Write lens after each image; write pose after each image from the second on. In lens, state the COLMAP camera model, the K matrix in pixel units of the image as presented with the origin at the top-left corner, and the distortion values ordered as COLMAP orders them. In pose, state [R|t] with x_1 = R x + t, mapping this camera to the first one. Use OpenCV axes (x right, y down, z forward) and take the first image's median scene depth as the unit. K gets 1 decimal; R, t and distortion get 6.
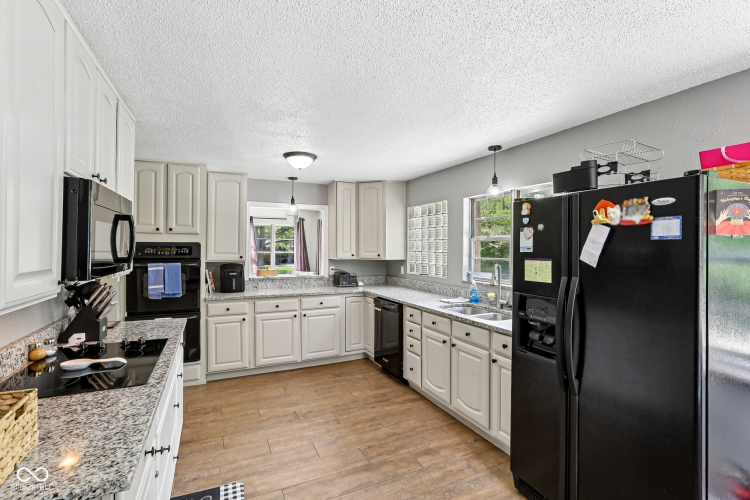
lens RADIAL K [[344.7, 0, 374.7], [0, 344.7, 245.6], [0, 0, 1]] dist [-0.030743, 0.012695]
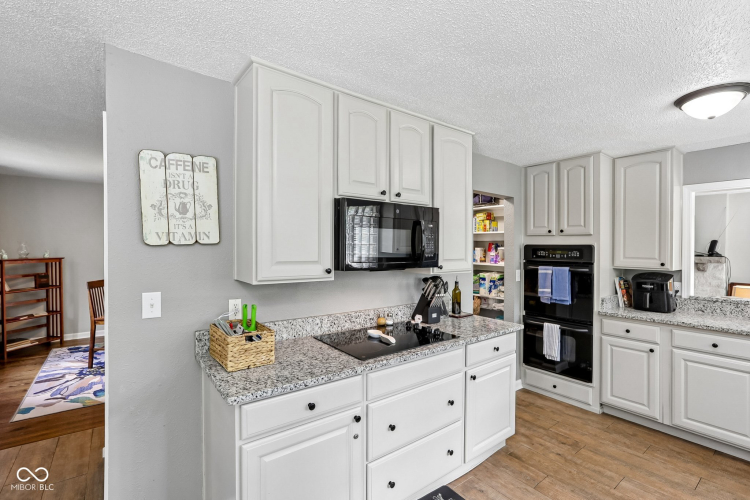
lens RADIAL K [[344.7, 0, 375.6], [0, 344.7, 247.0], [0, 0, 1]] dist [-0.030743, 0.012695]
pose [[0.210004, -0.005164, -0.977687, 0.211550], [-0.001813, 0.999982, -0.005671, 0.002856], [0.977699, 0.002964, 0.209991, 0.304114]]
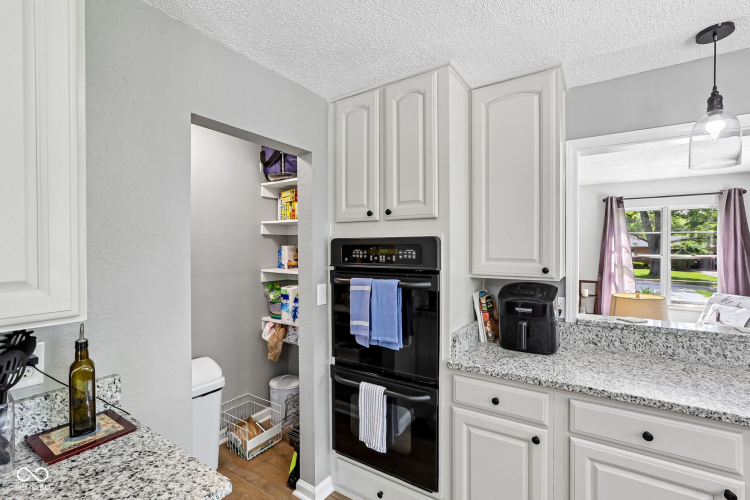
lens RADIAL K [[344.7, 0, 374.4], [0, 344.7, 250.2], [0, 0, 1]] dist [-0.030743, 0.012695]
pose [[0.522778, -0.000833, -0.852468, -0.171412], [0.009038, 0.999949, 0.004566, 0.006551], [0.852421, -0.010092, 0.522759, 0.713553]]
